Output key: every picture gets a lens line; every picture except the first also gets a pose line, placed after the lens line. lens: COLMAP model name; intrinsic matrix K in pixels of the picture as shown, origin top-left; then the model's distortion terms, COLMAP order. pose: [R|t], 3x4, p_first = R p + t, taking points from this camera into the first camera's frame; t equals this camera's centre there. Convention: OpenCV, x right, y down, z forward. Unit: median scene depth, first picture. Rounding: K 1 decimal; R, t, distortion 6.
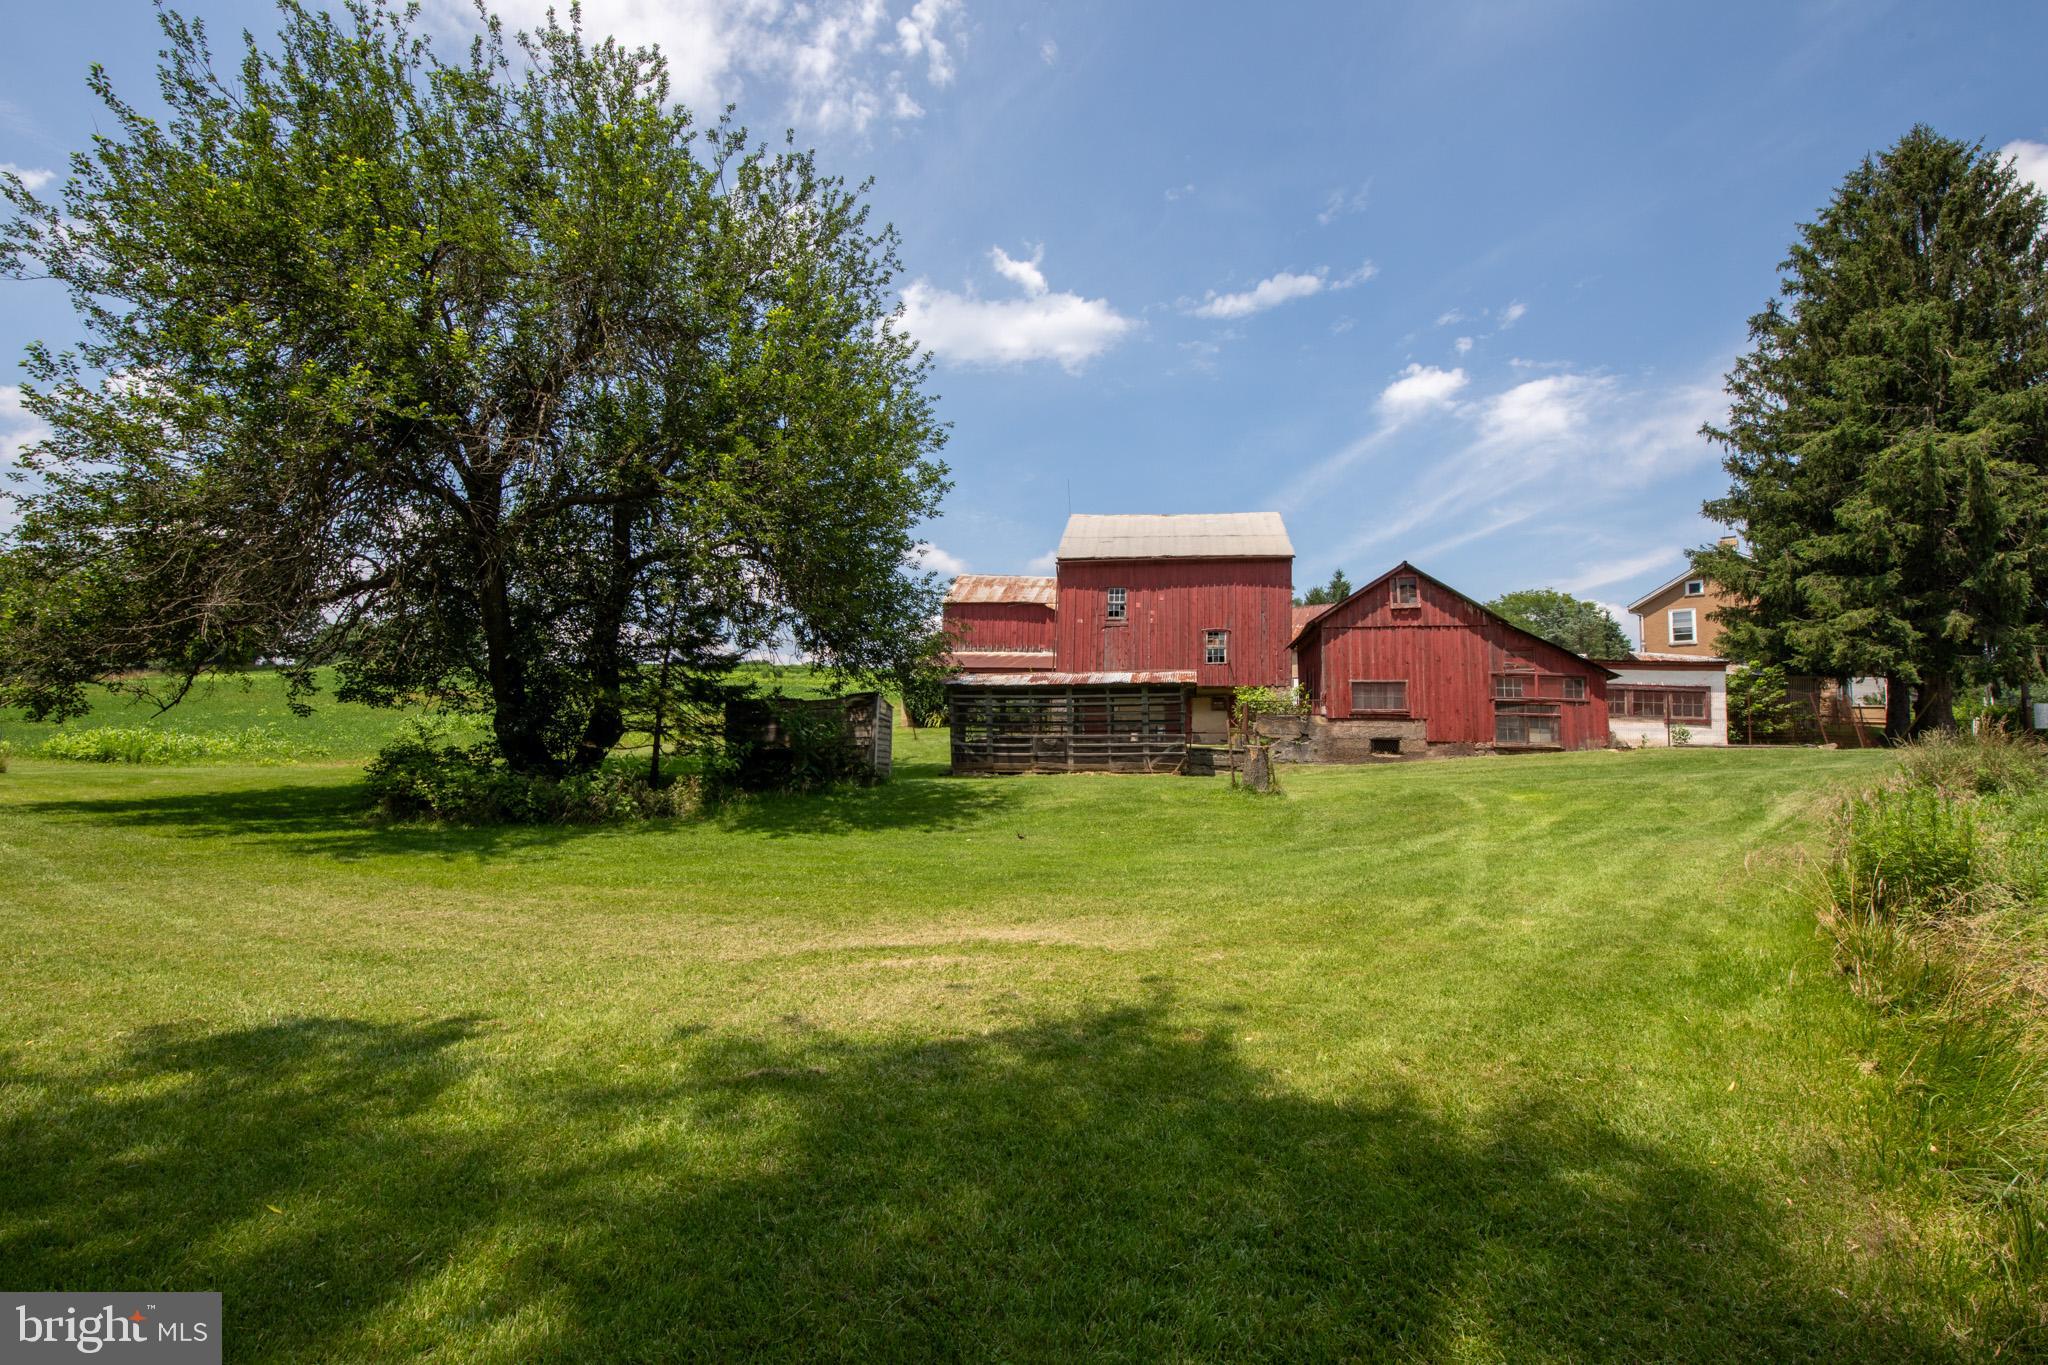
lens RADIAL K [[883.7, 0, 1004.1], [0, 883.7, 667.2], [0, 0, 1]] dist [0.006216, -0.008219]
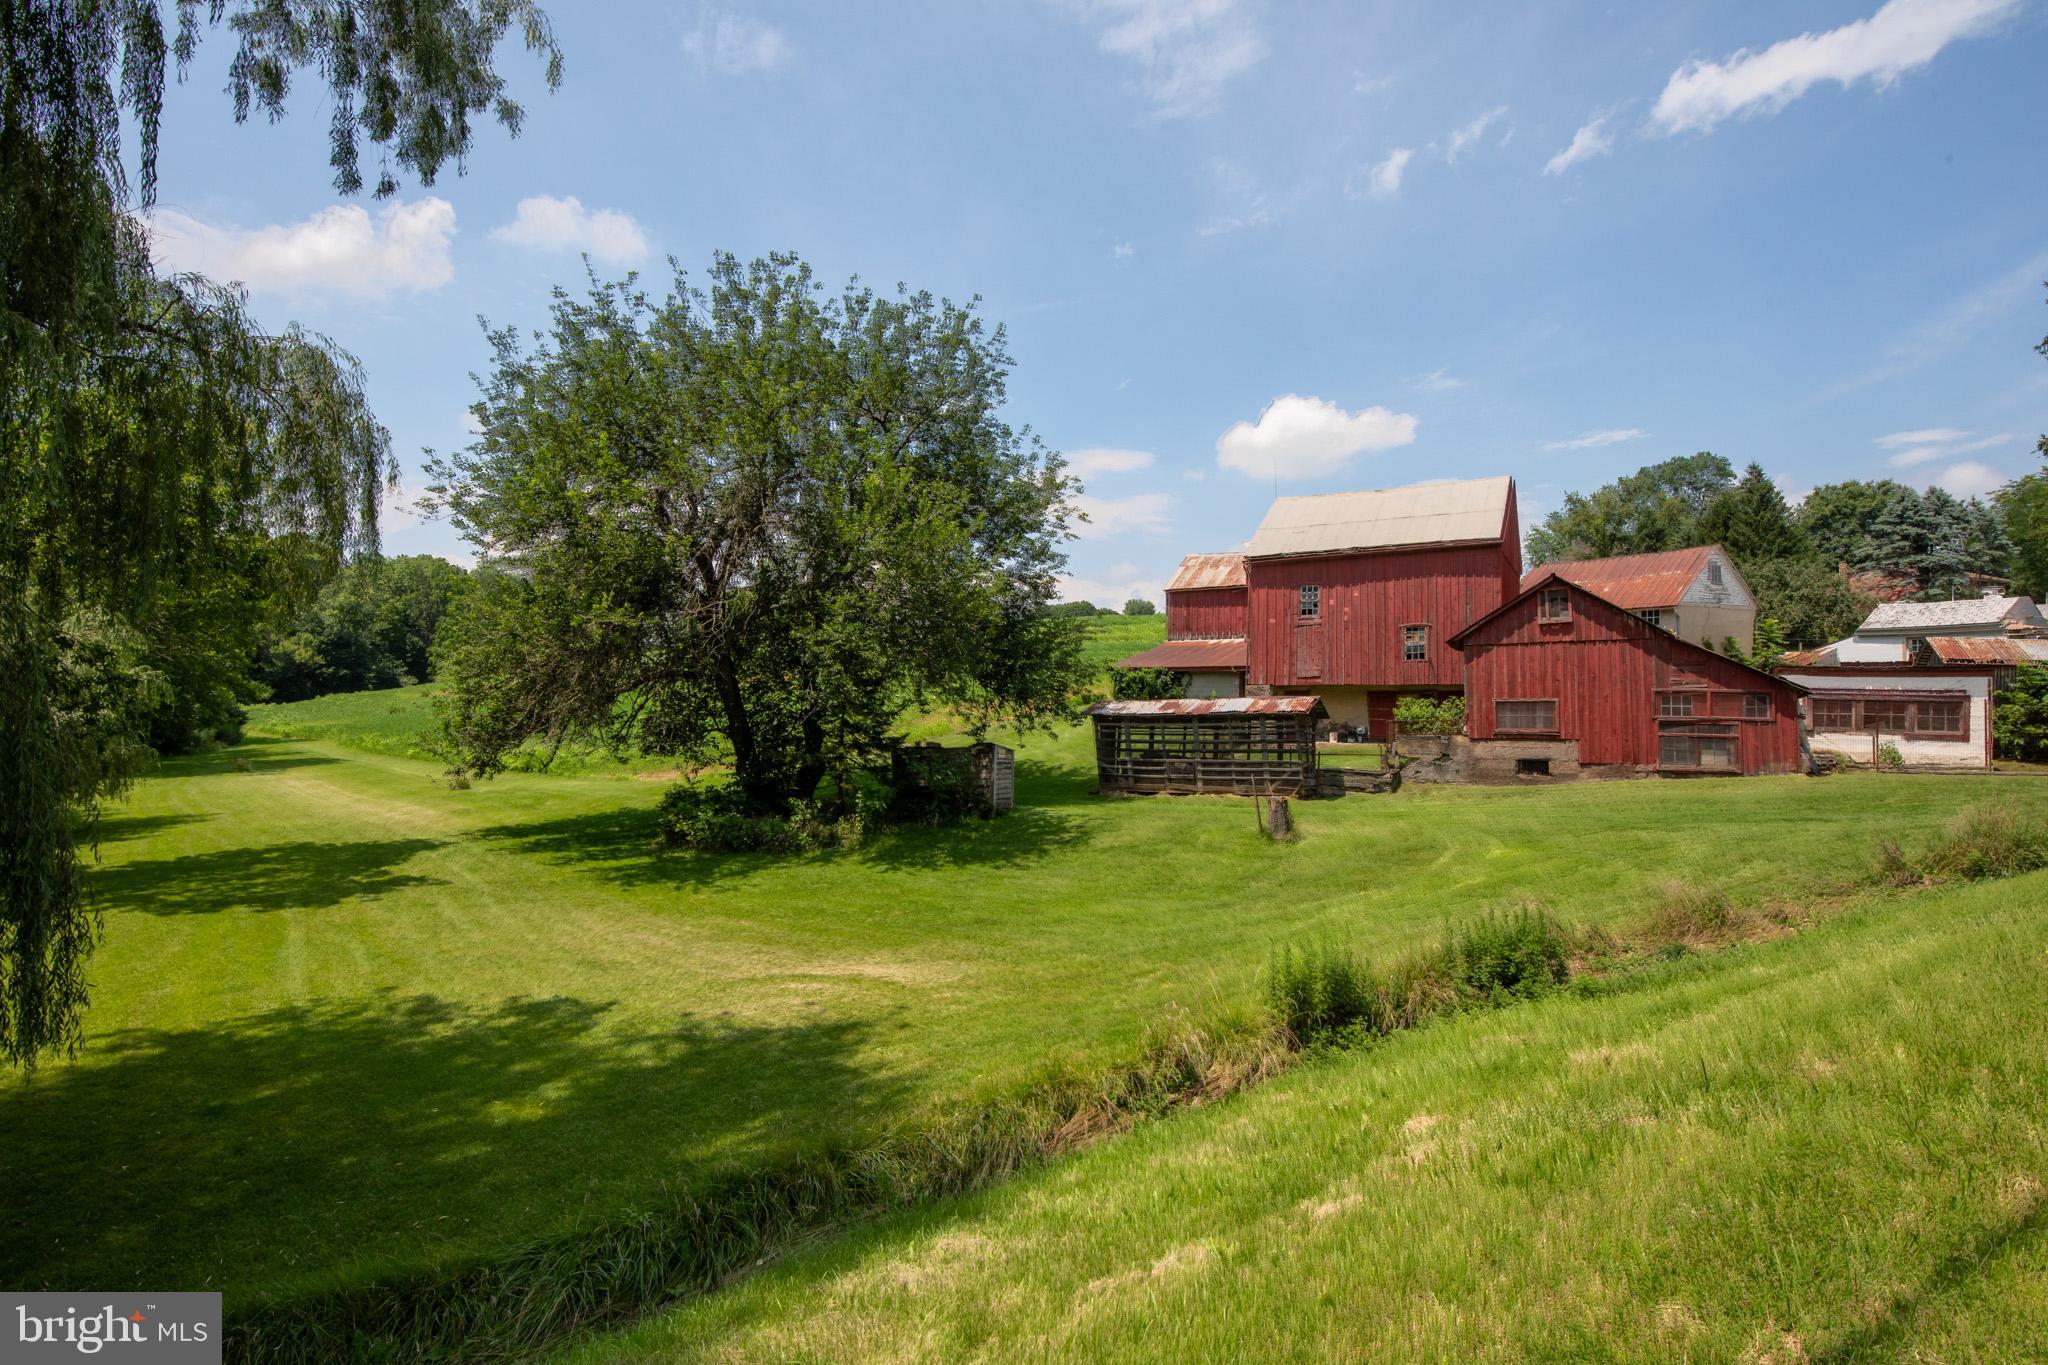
lens RADIAL K [[1010.4, 0, 1004.4], [0, 1010.4, 671.8], [0, 0, 1]] dist [0.010924, 0.000043]
pose [[0.932855, -0.035906, -0.358458, 0.395527], [0.064521, 0.995584, 0.068184, -0.172832], [0.354427, -0.086734, 0.931052, -0.311035]]
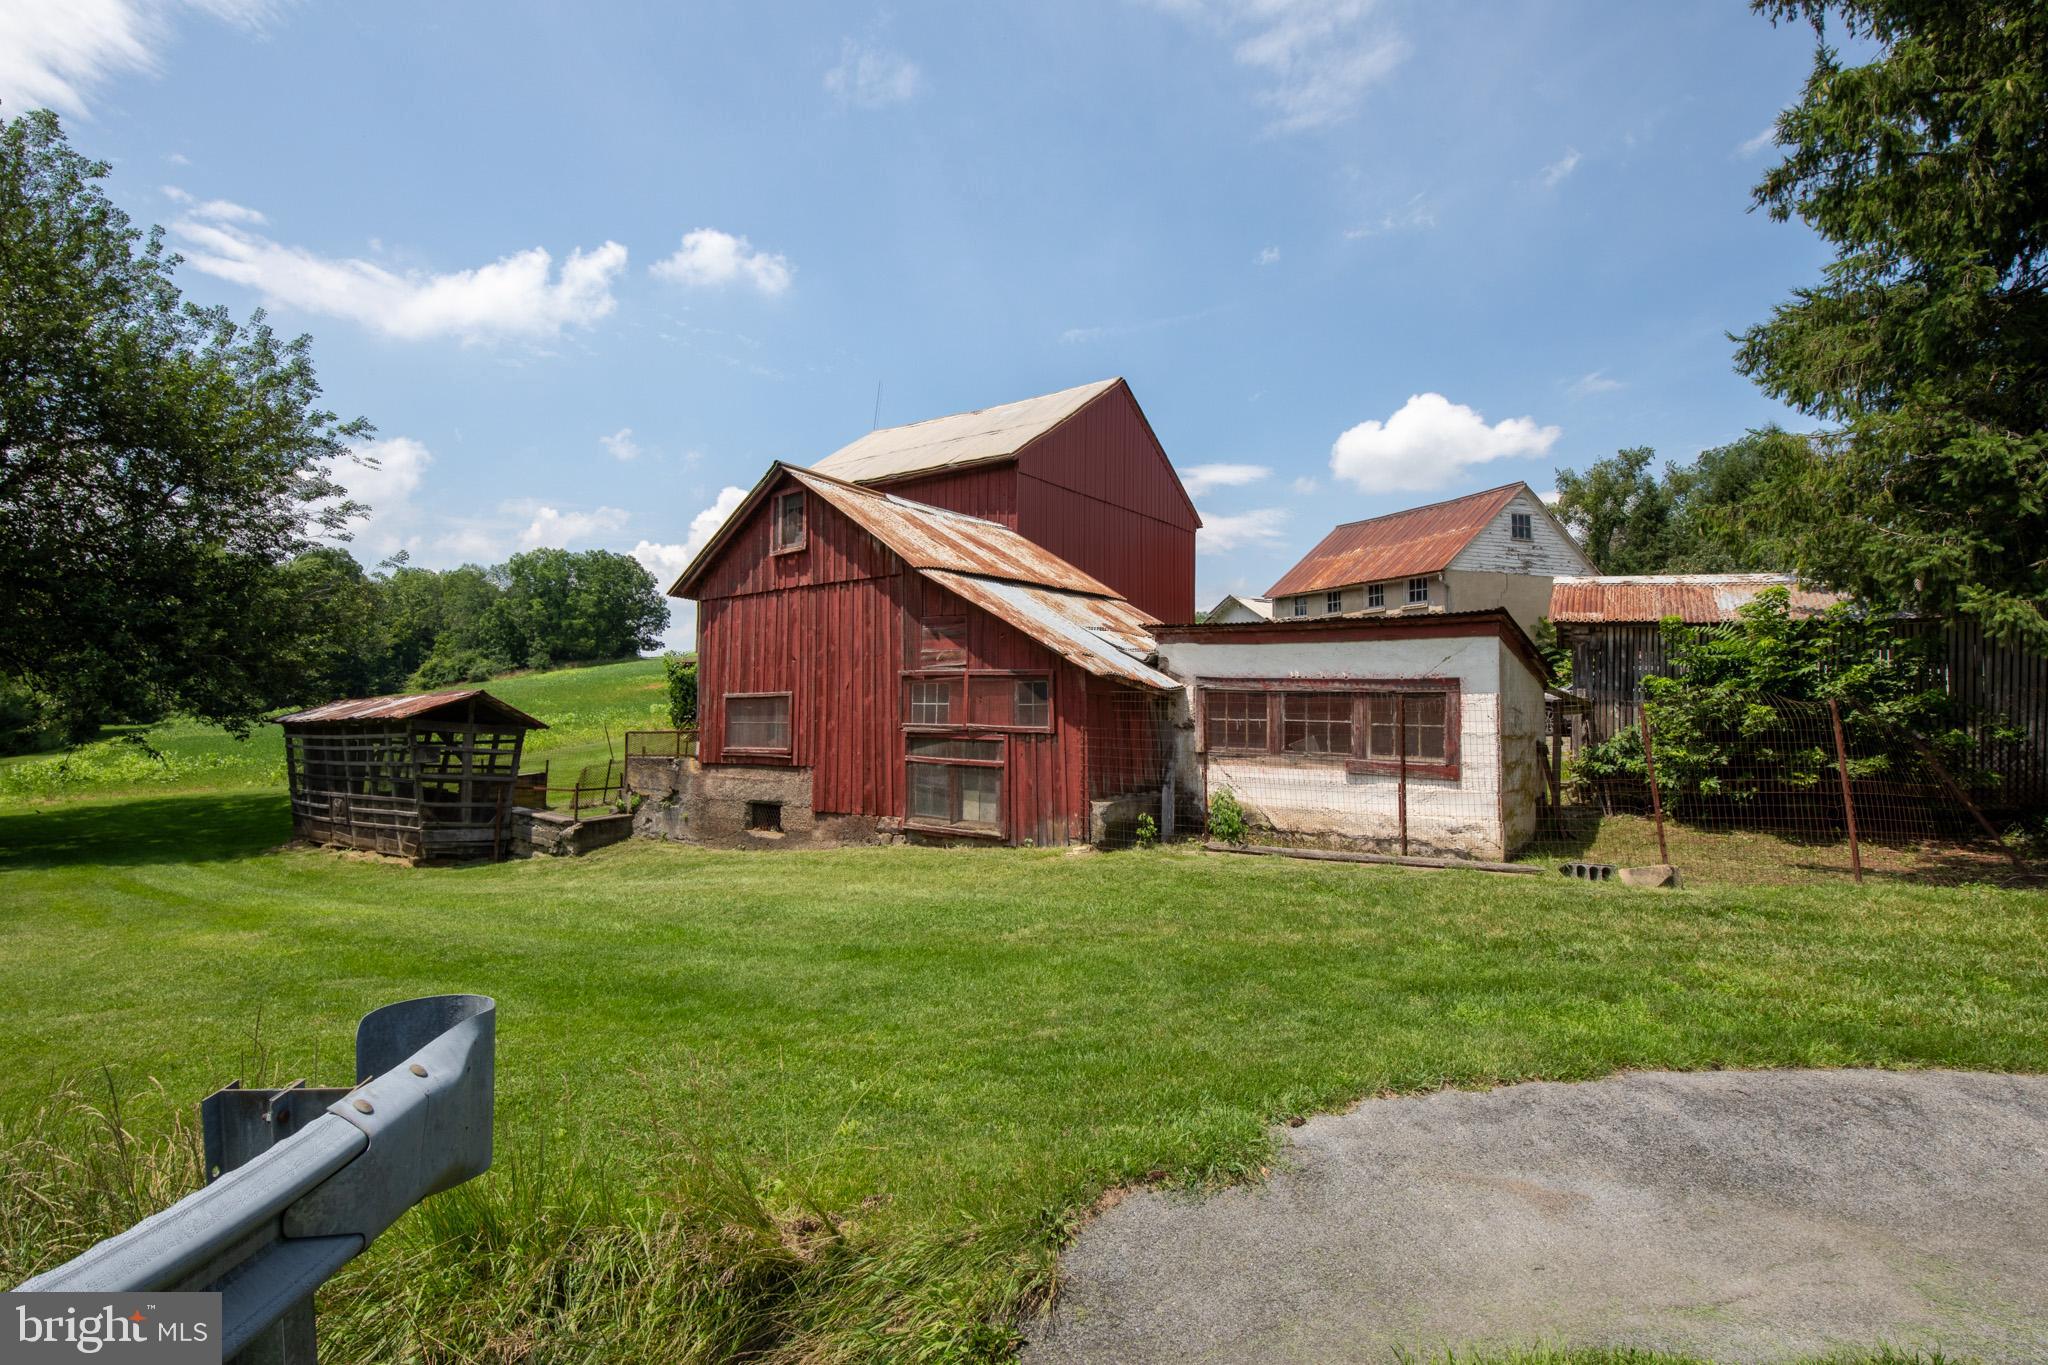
lens RADIAL K [[1010.4, 0, 1039.7], [0, 1010.4, 680.1], [0, 0, 1]] dist [0.010924, 0.000043]
pose [[0.891122, -0.036474, -0.452296, 1.158434], [0.066038, 0.996576, 0.049743, -0.016566], [0.448933, -0.074196, 0.890480, 0.725114]]
